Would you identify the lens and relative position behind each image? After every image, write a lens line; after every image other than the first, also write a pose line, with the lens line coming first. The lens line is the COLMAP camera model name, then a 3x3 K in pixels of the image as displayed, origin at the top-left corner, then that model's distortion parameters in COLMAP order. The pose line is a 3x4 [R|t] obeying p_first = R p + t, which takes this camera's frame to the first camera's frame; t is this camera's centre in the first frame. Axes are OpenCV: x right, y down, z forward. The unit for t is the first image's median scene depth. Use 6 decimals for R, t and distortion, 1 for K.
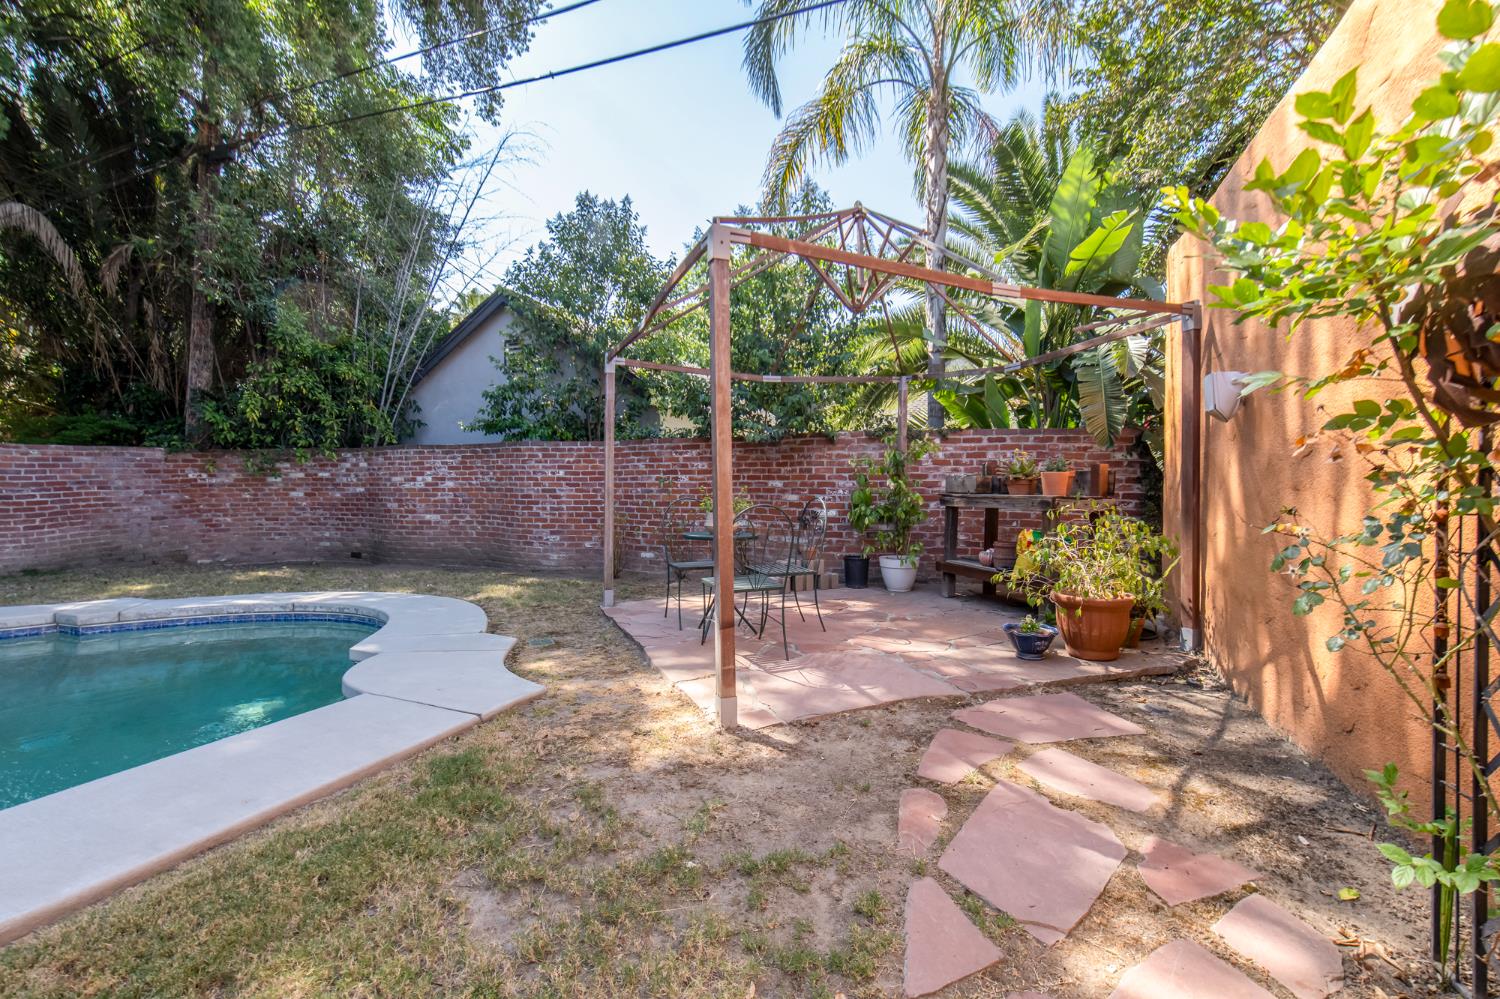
lens RADIAL K [[614.0, 0, 774.3], [0, 614.0, 500.5], [0, 0, 1]] dist [0.004488, 0.000081]
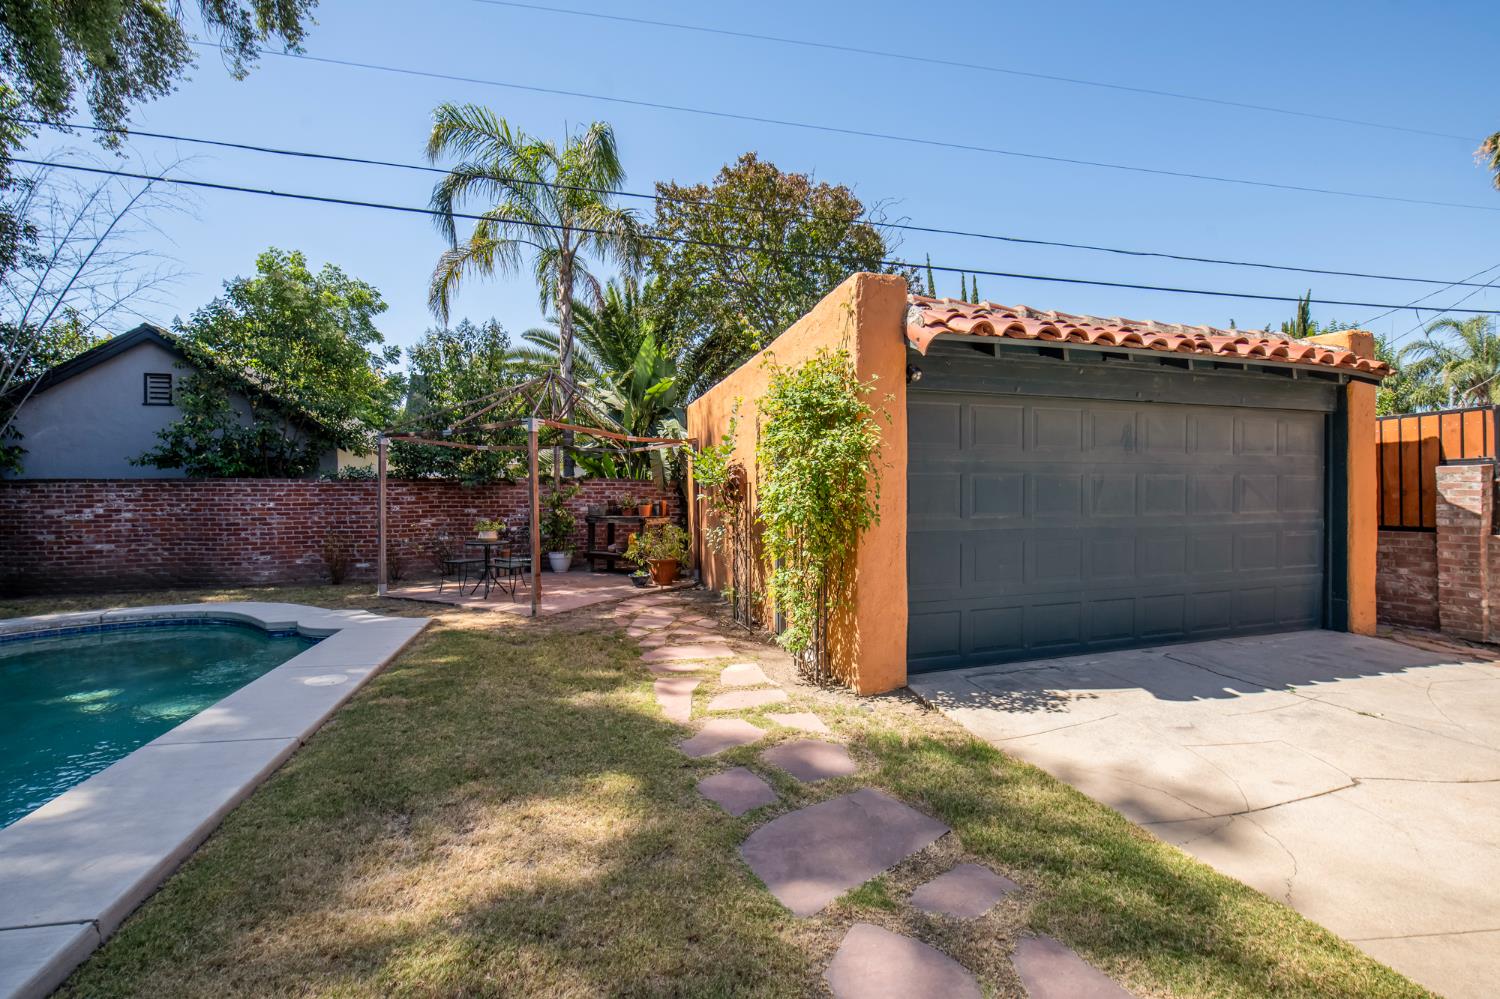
lens RADIAL K [[614.0, 0, 742.5], [0, 614.0, 499.9], [0, 0, 1]] dist [0.004488, 0.000081]
pose [[0.804050, -0.009965, 0.594478, -0.358593], [0.020171, 0.999741, -0.010524, -0.024402], [-0.594219, 0.020453, 0.804043, -0.611962]]
